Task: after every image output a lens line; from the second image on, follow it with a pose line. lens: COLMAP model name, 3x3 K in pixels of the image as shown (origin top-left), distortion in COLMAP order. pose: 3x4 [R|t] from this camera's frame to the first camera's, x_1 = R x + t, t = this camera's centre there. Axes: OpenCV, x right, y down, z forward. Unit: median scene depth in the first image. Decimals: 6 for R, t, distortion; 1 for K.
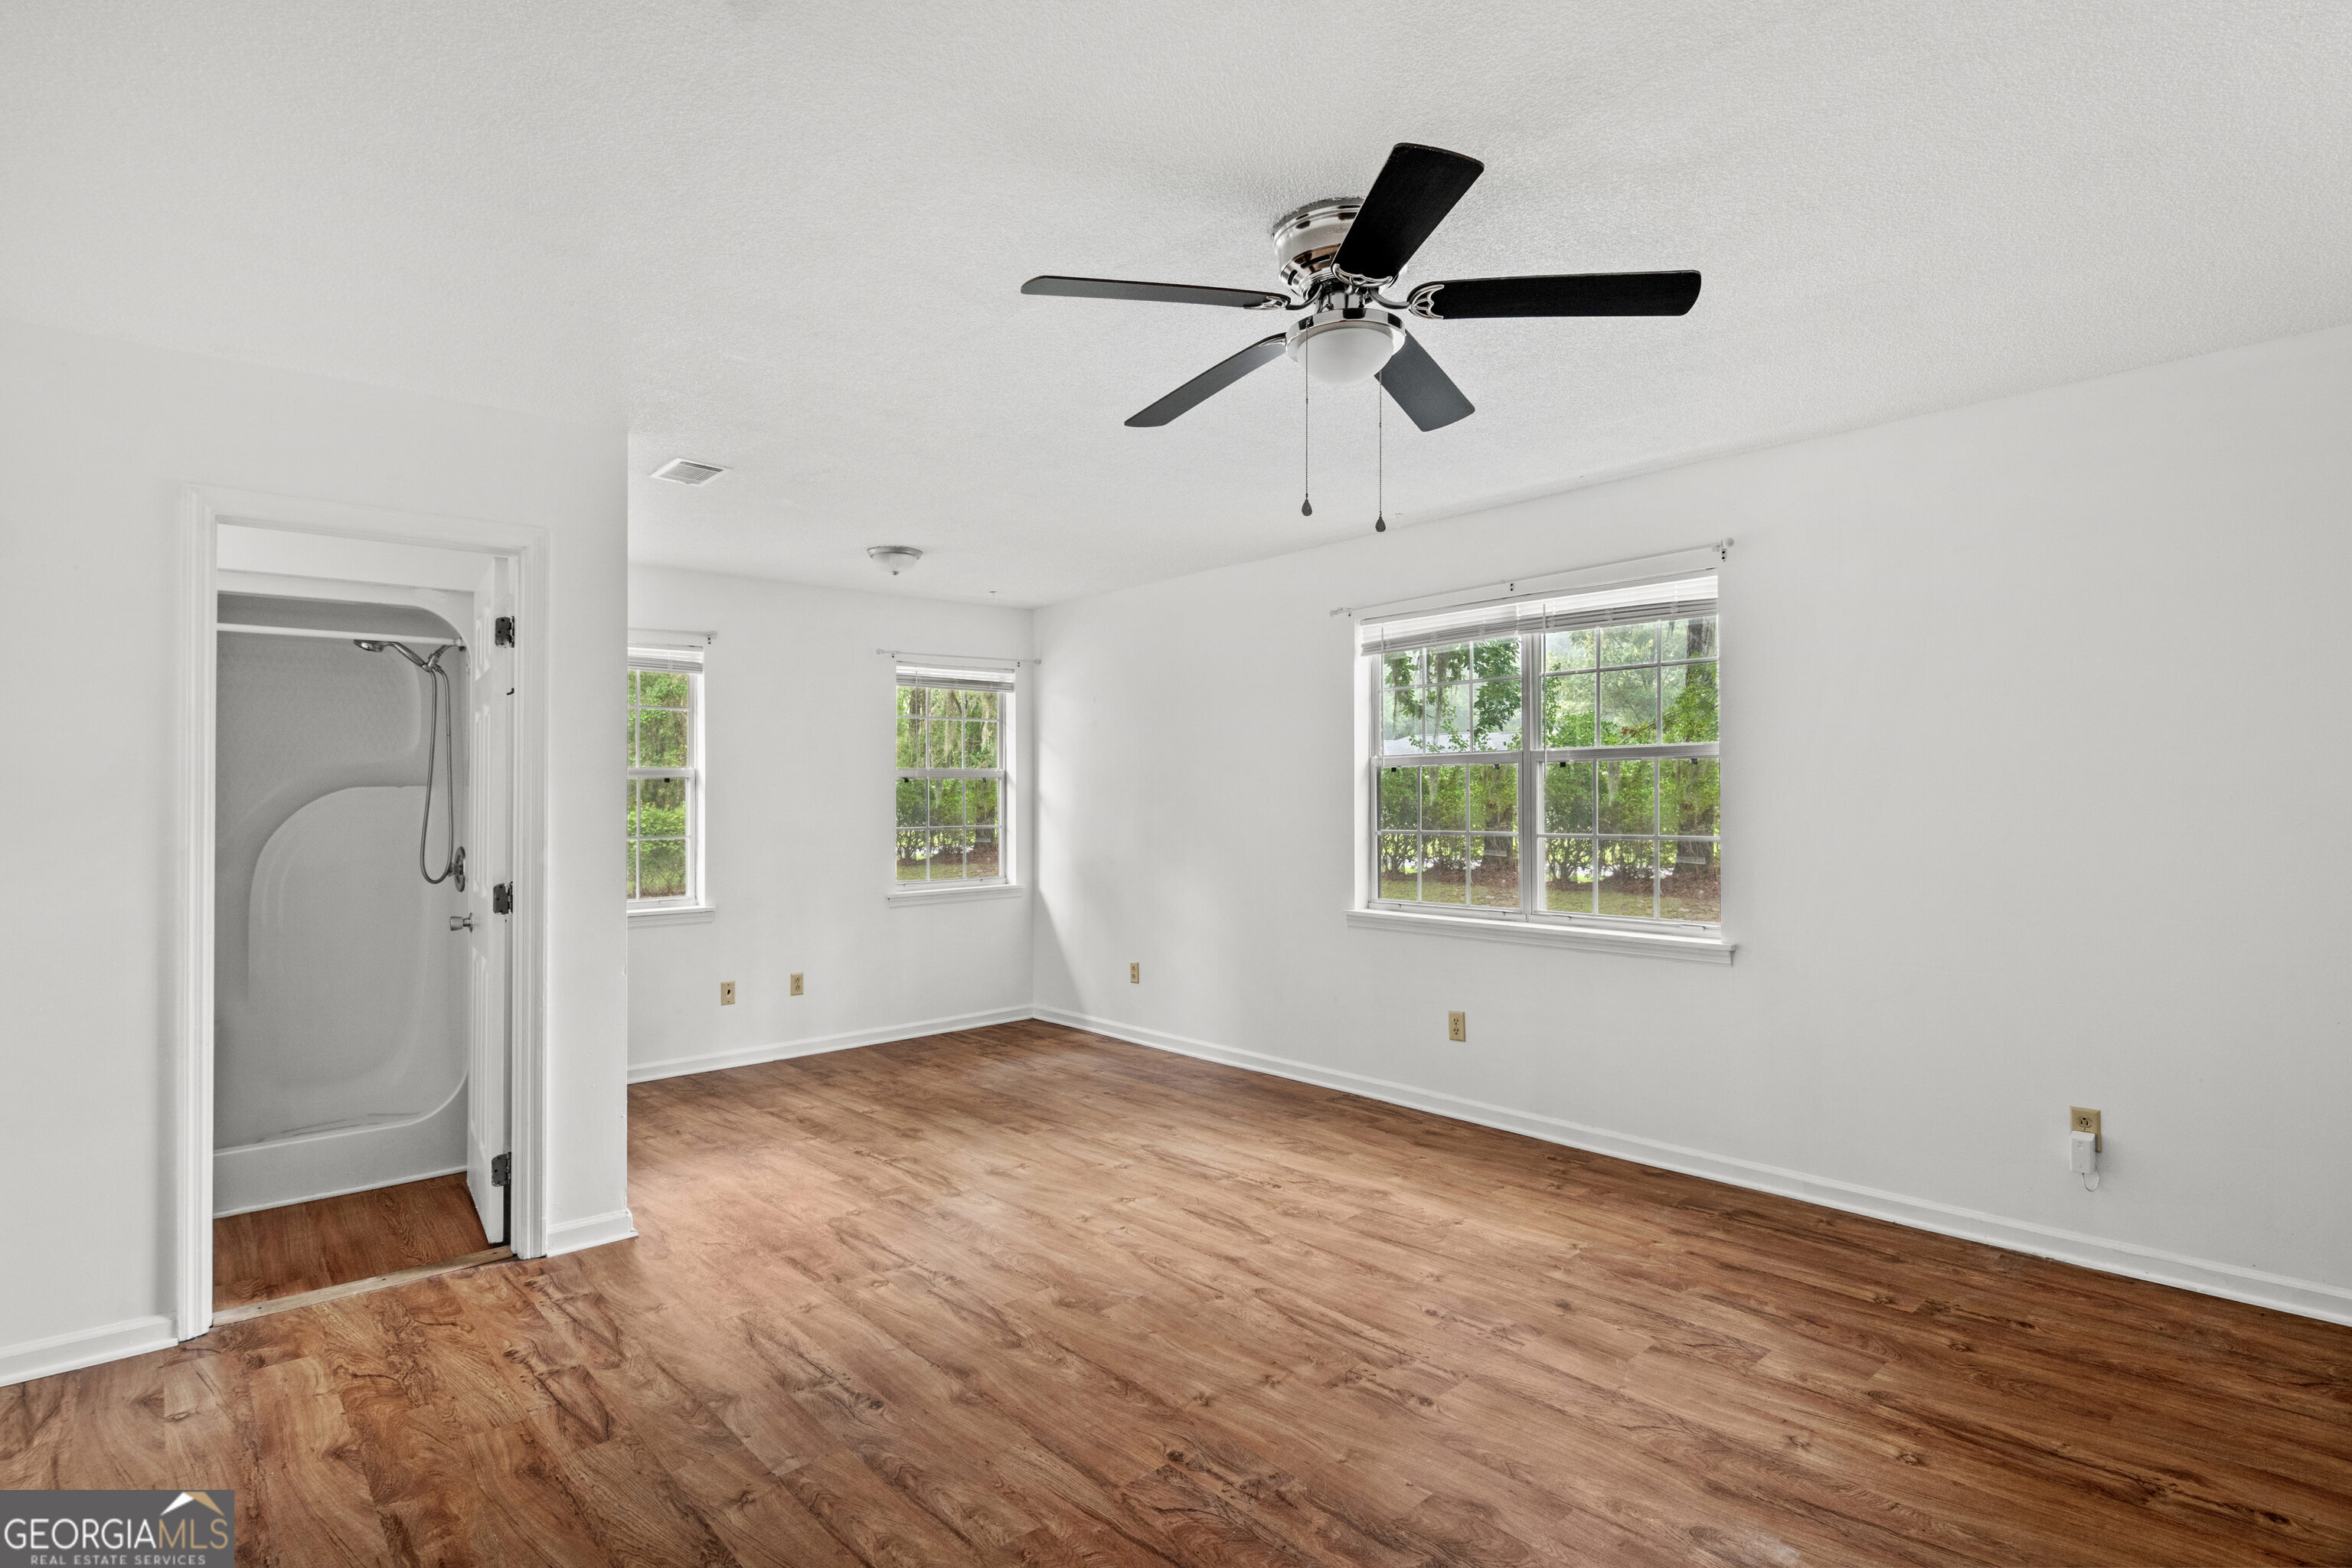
lens RADIAL K [[1162.2, 0, 1155.7], [0, 1162.2, 779.4], [0, 0, 1]] dist [-0.003340, -0.012007]
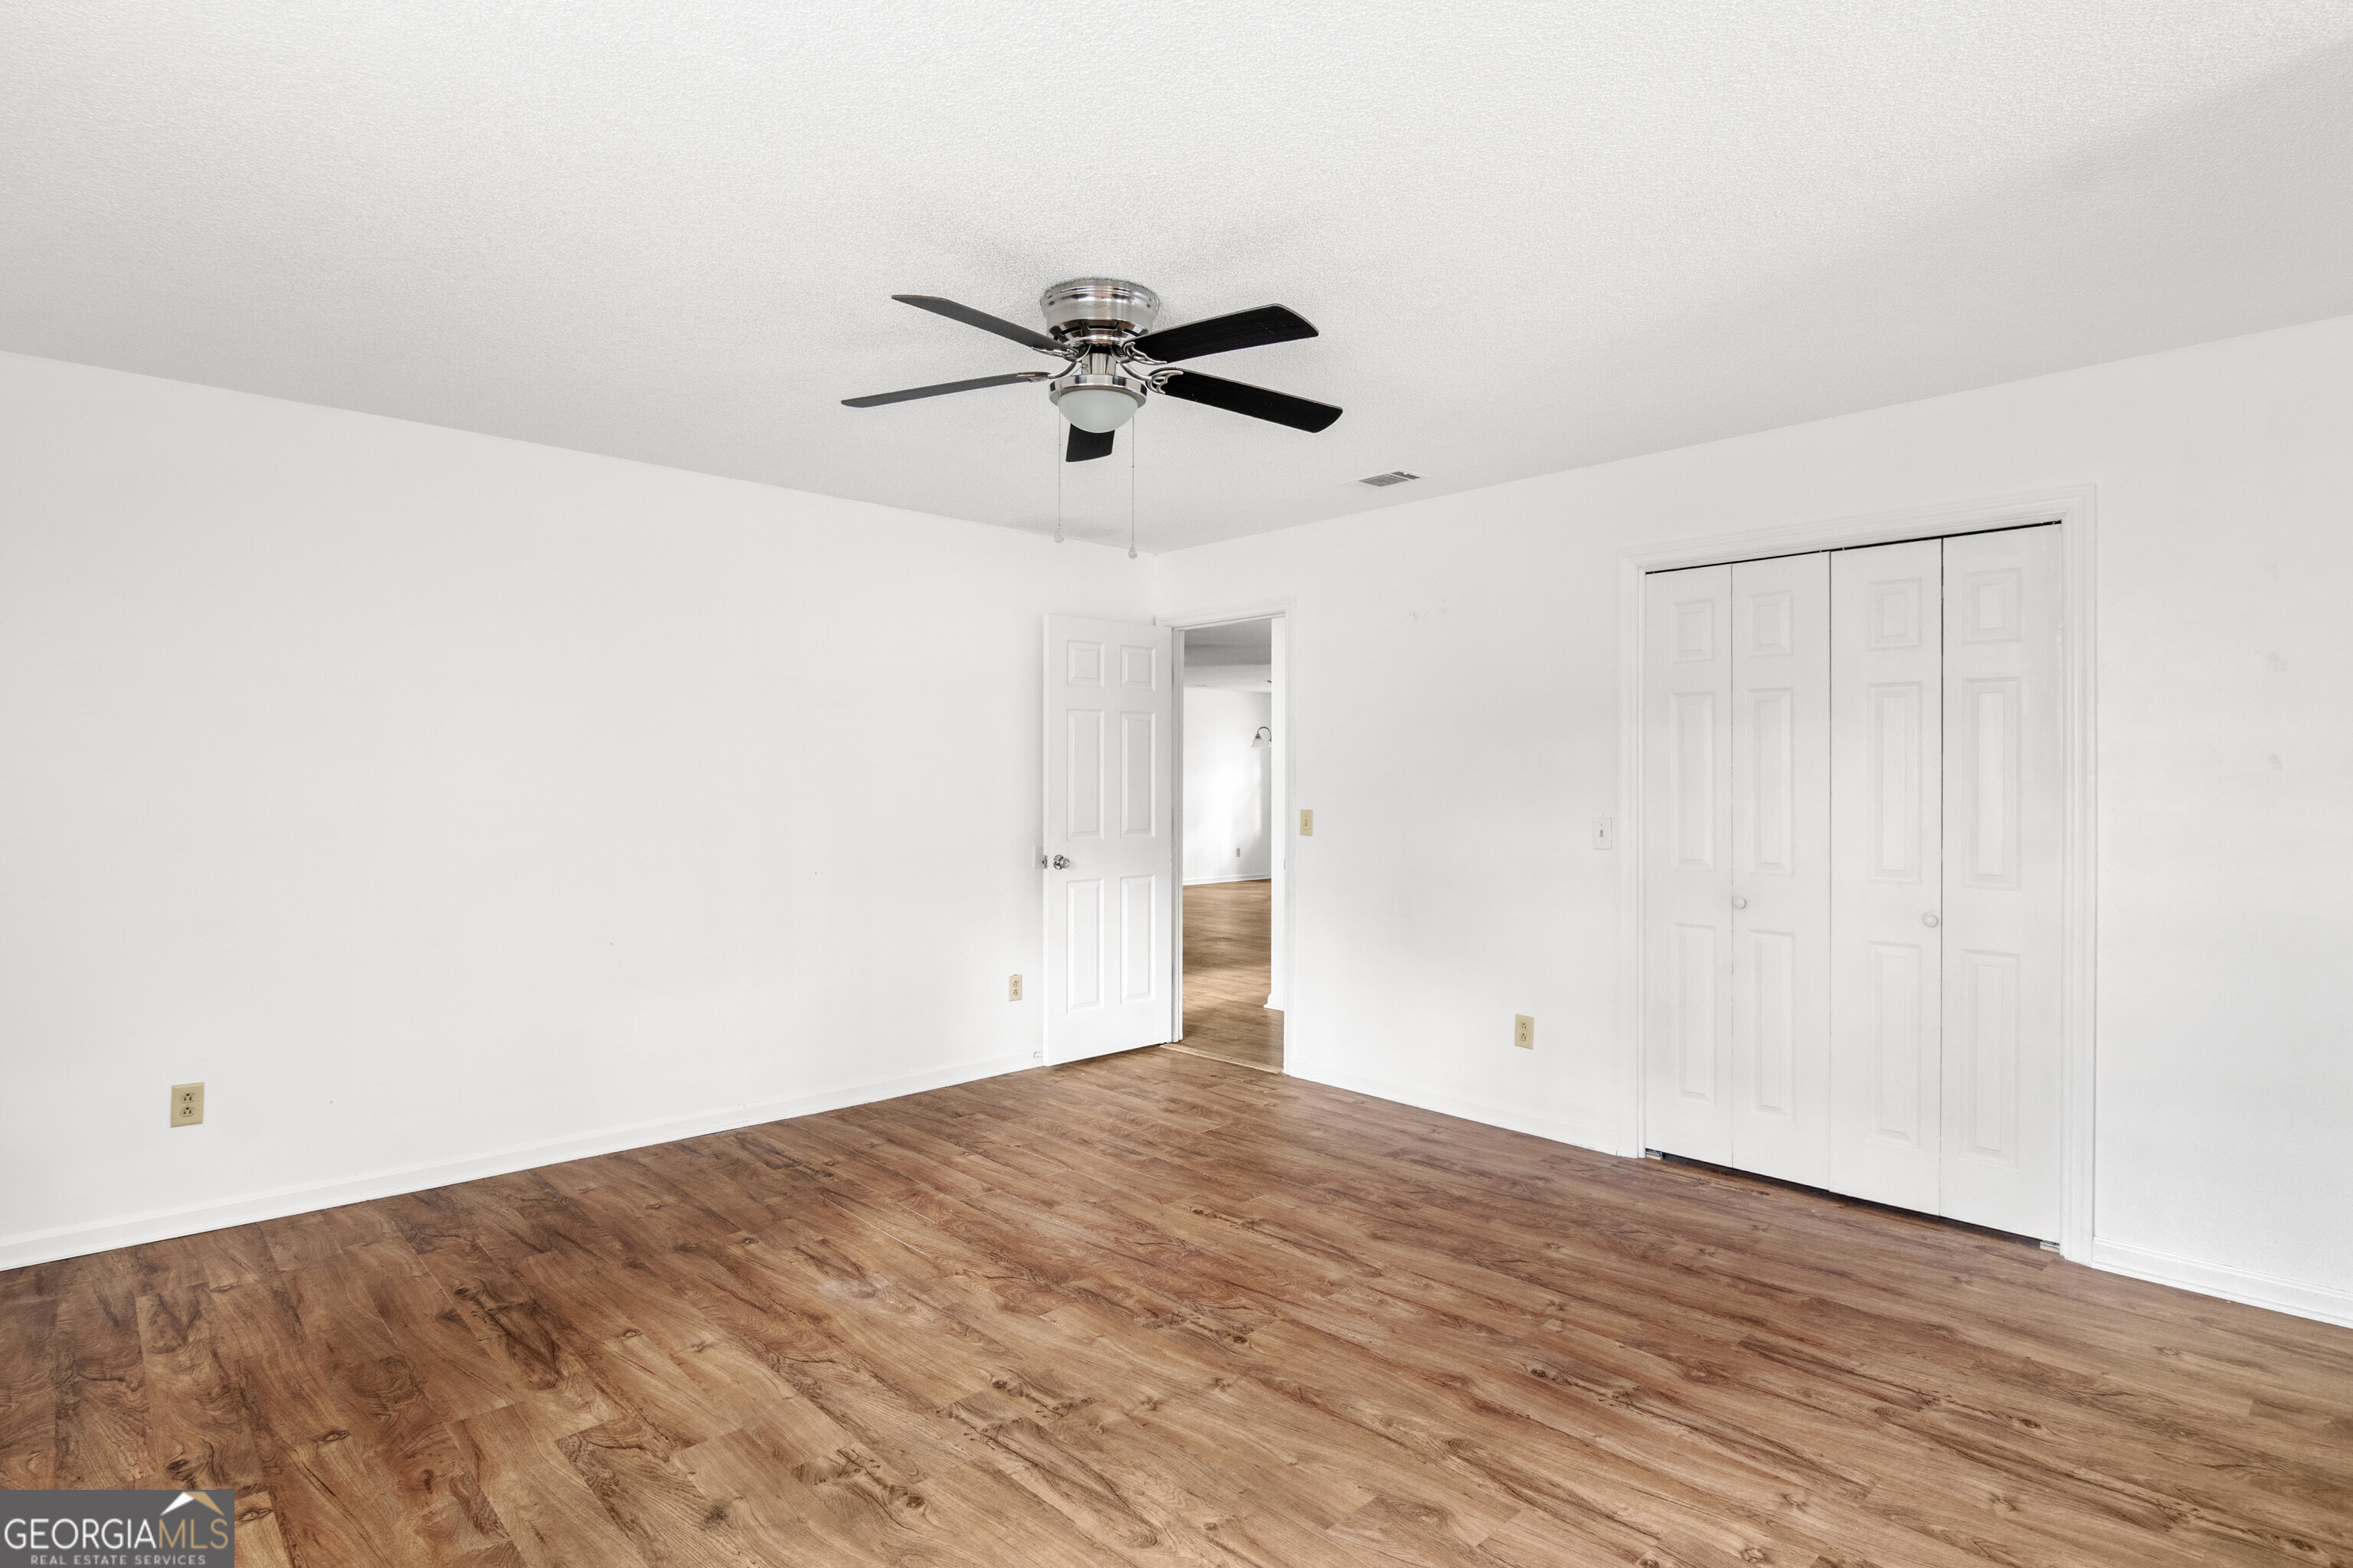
lens RADIAL K [[1162.7, 0, 1156.2], [0, 1162.7, 779.4], [0, 0, 1]] dist [-0.003340, -0.012007]
pose [[-0.999364, 0.007109, -0.034958, 0.124441], [0.007741, 0.999808, -0.017975, 0.029879], [0.034823, -0.018234, -0.999227, 1.949572]]
